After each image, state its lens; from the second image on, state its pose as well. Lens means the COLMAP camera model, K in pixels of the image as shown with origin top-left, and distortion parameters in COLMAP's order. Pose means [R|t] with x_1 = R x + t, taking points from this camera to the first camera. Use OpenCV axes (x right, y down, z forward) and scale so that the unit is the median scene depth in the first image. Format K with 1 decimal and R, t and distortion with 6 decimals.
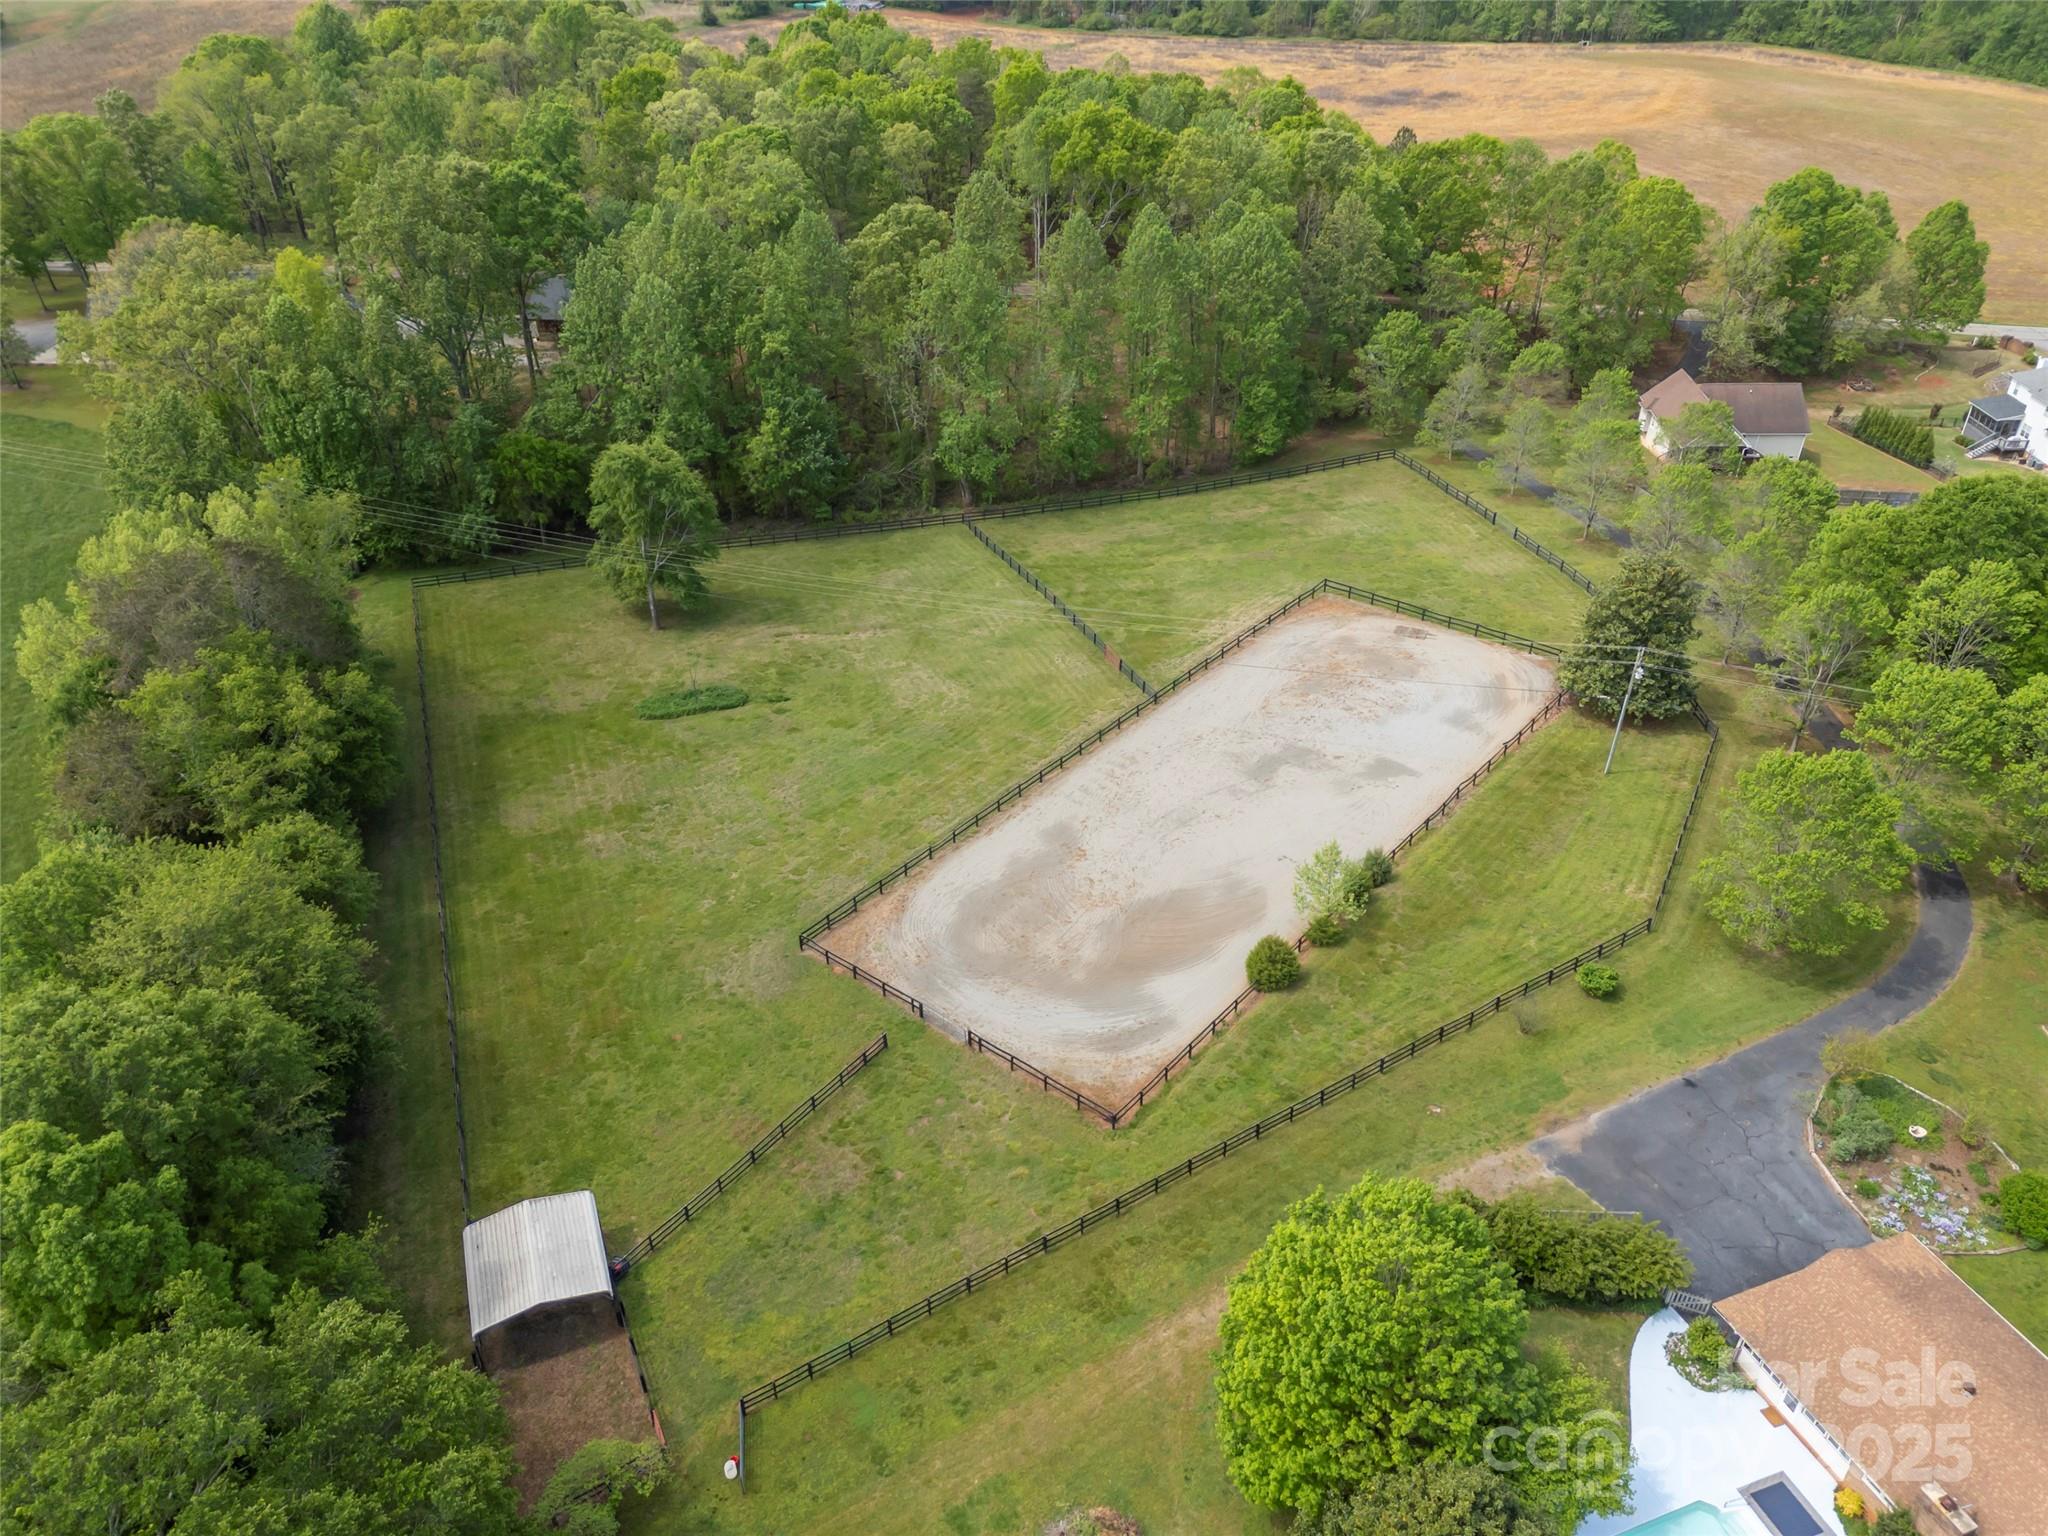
lens RADIAL K [[1484.7, 0, 1024.0], [0, 1484.7, 765.6], [0, 0, 1]] dist [0.091068, 0.000999]
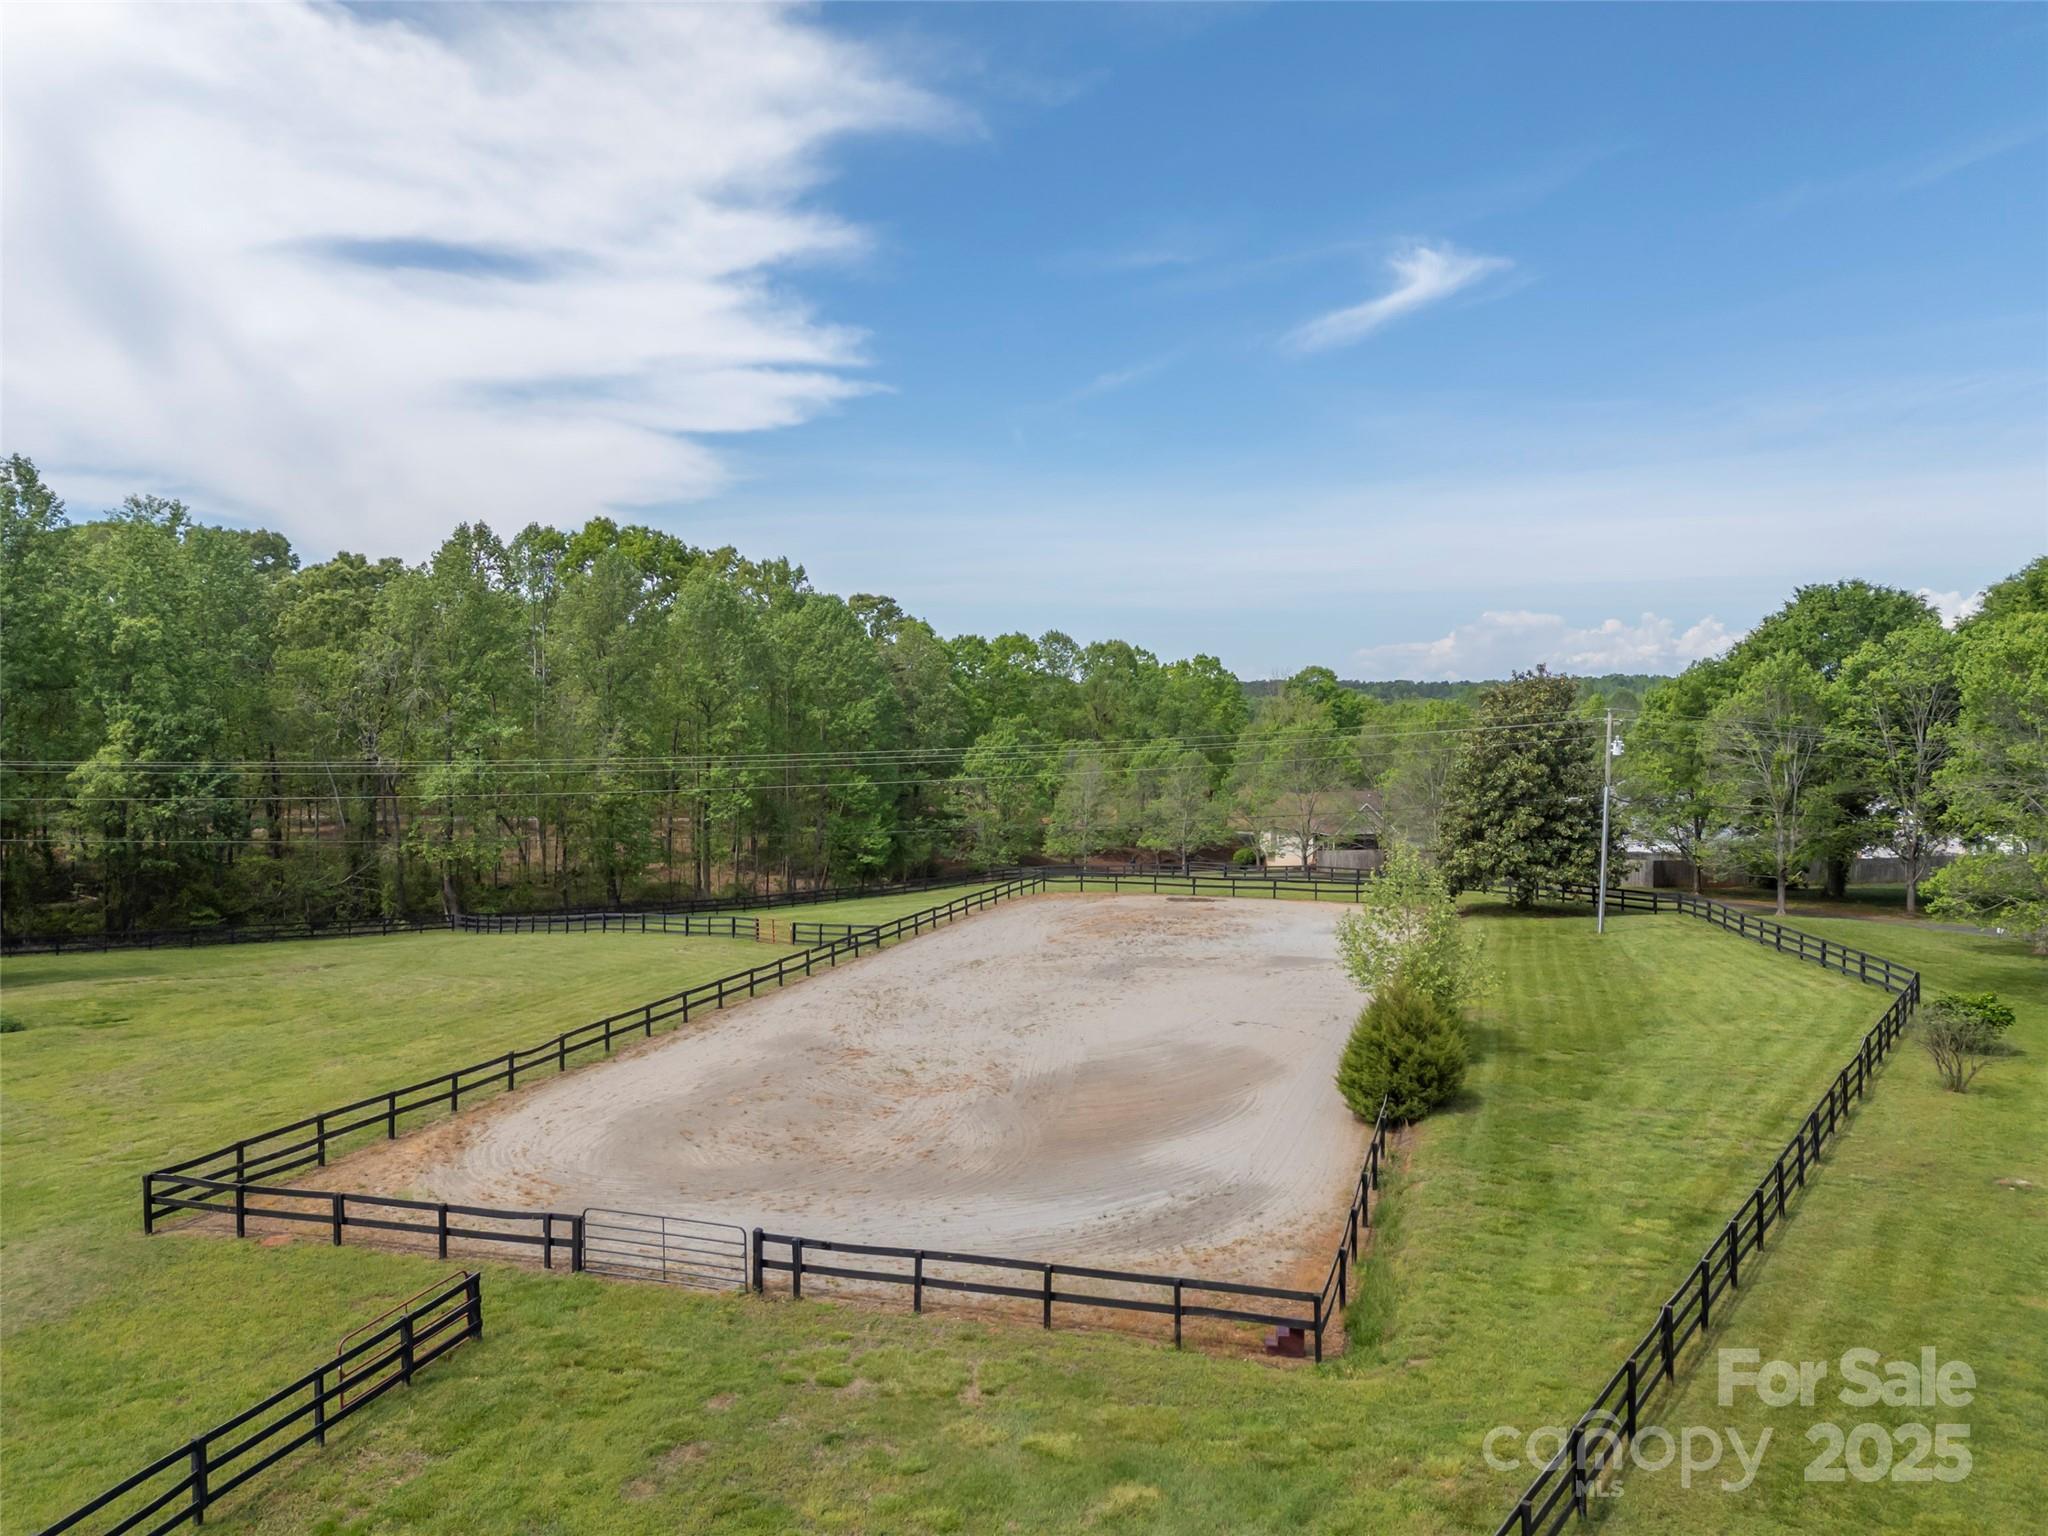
lens RADIAL K [[1484.7, 0, 1022.3], [0, 1484.7, 756.5], [0, 0, 1]] dist [0.091068, 0.000999]
pose [[0.926698, -0.002937, 0.375796, -0.097853], [0.202103, 0.846952, -0.491759, 0.244053], [-0.316837, 0.531662, 0.785462, 0.625843]]
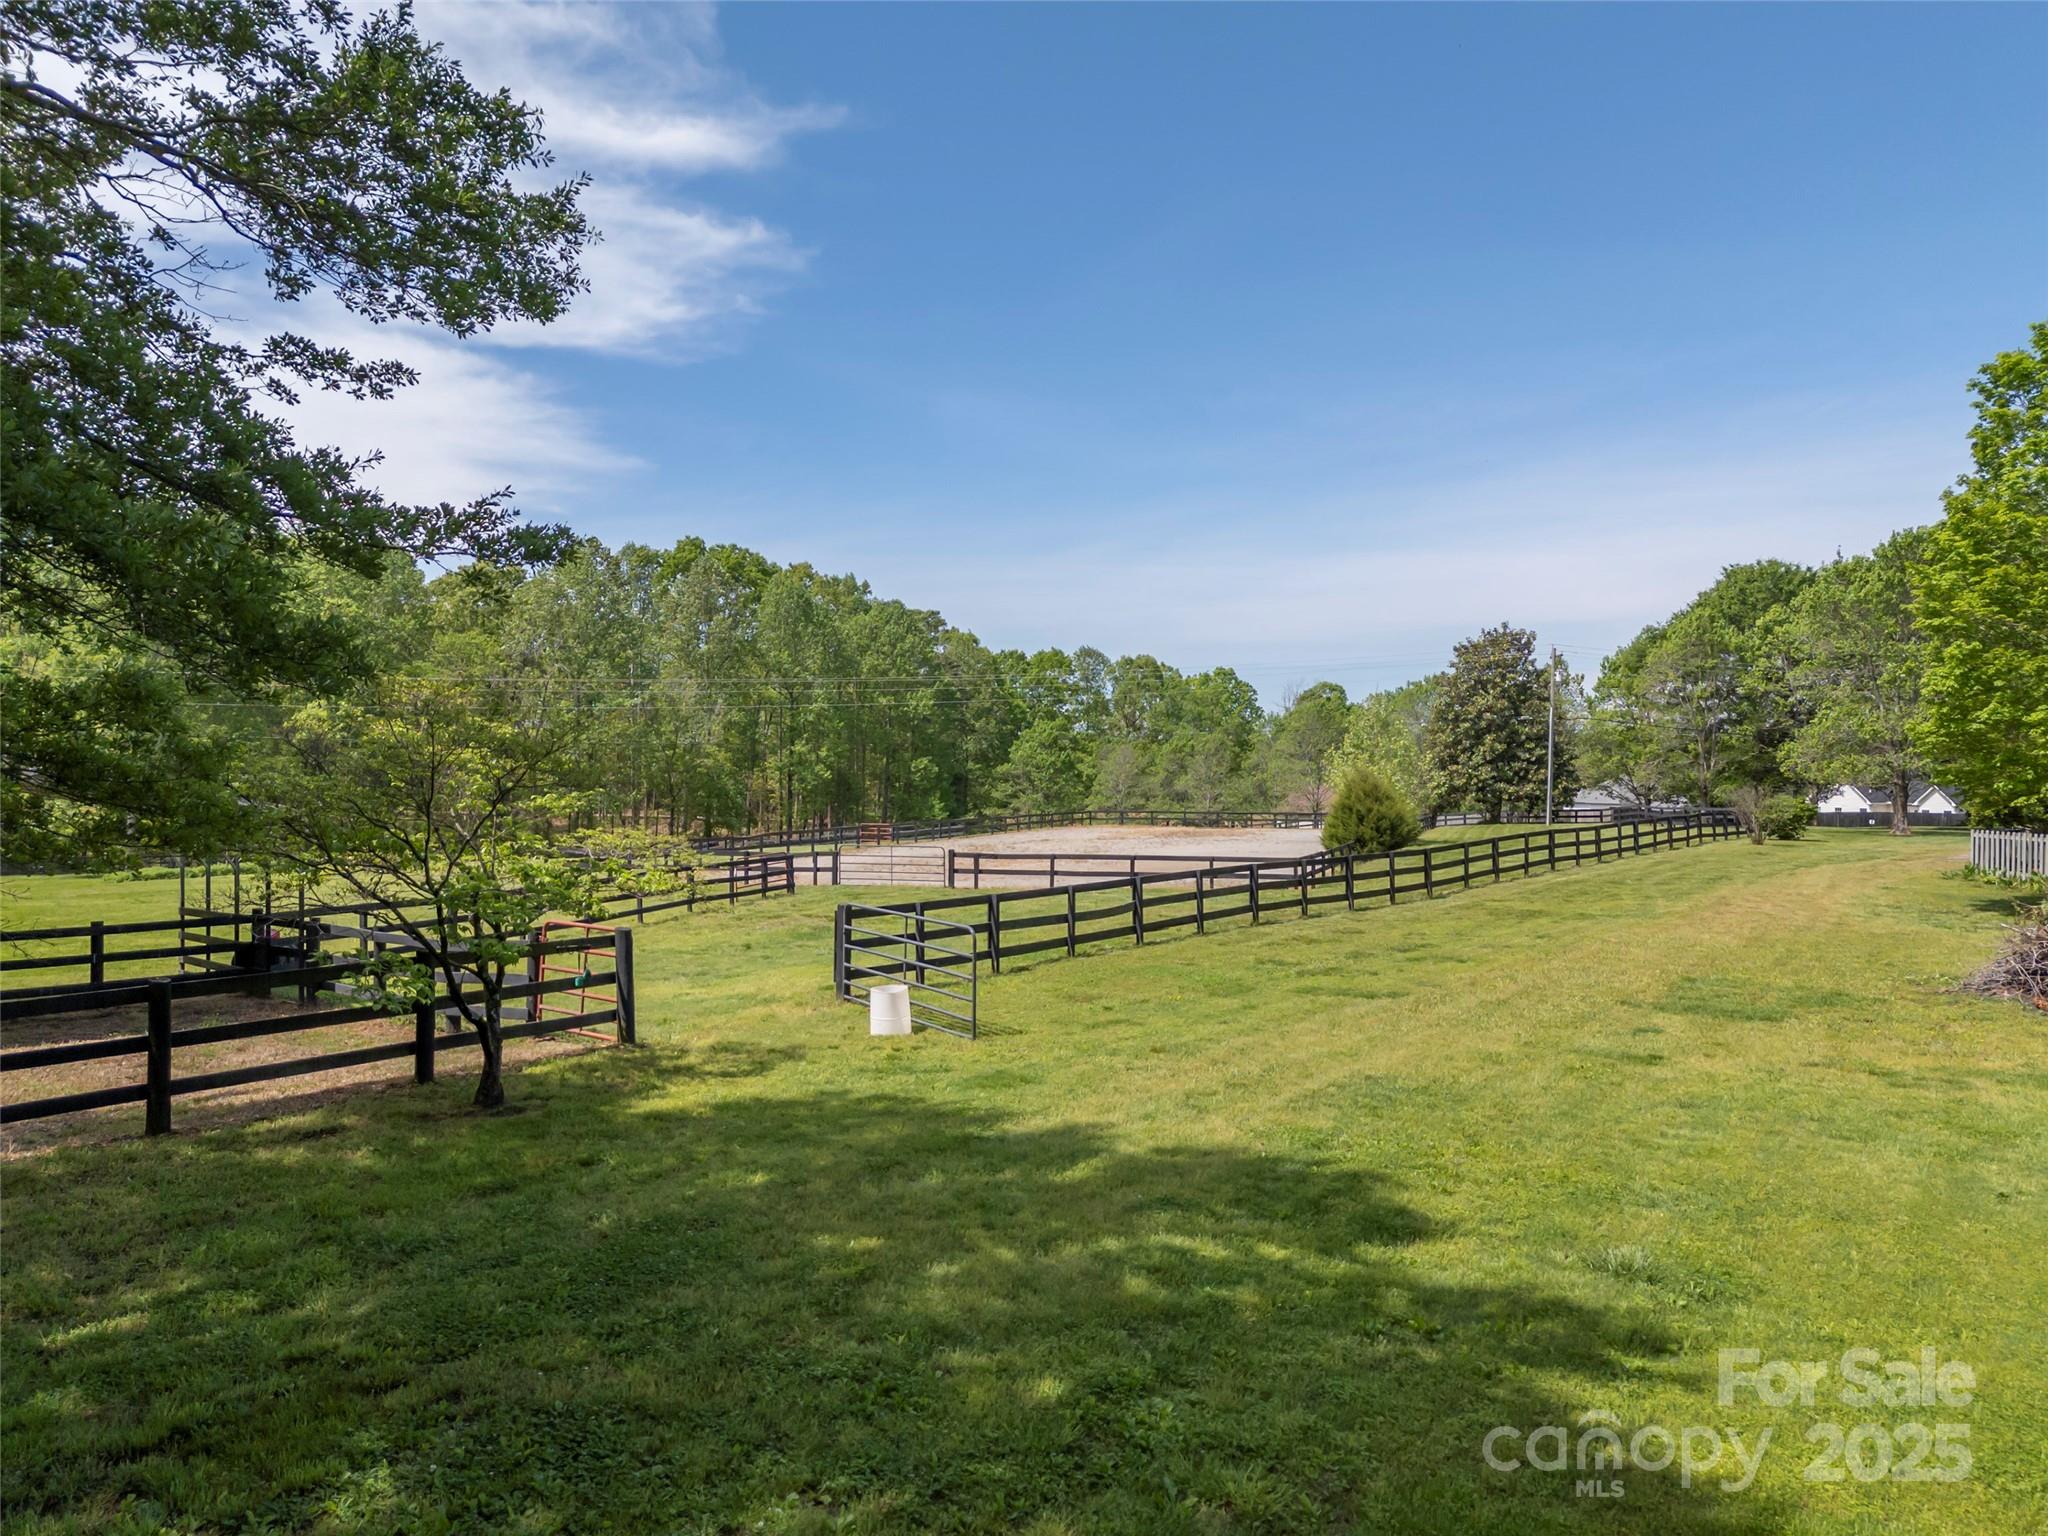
lens RADIAL K [[1484.7, 0, 1018.0], [0, 1484.7, 754.9], [0, 0, 1]] dist [0.091068, 0.000999]
pose [[0.932630, 0.013808, 0.360570, -0.188320], [0.193417, 0.824452, -0.531854, 0.401144], [-0.304617, 0.565763, 0.766238, 0.536115]]
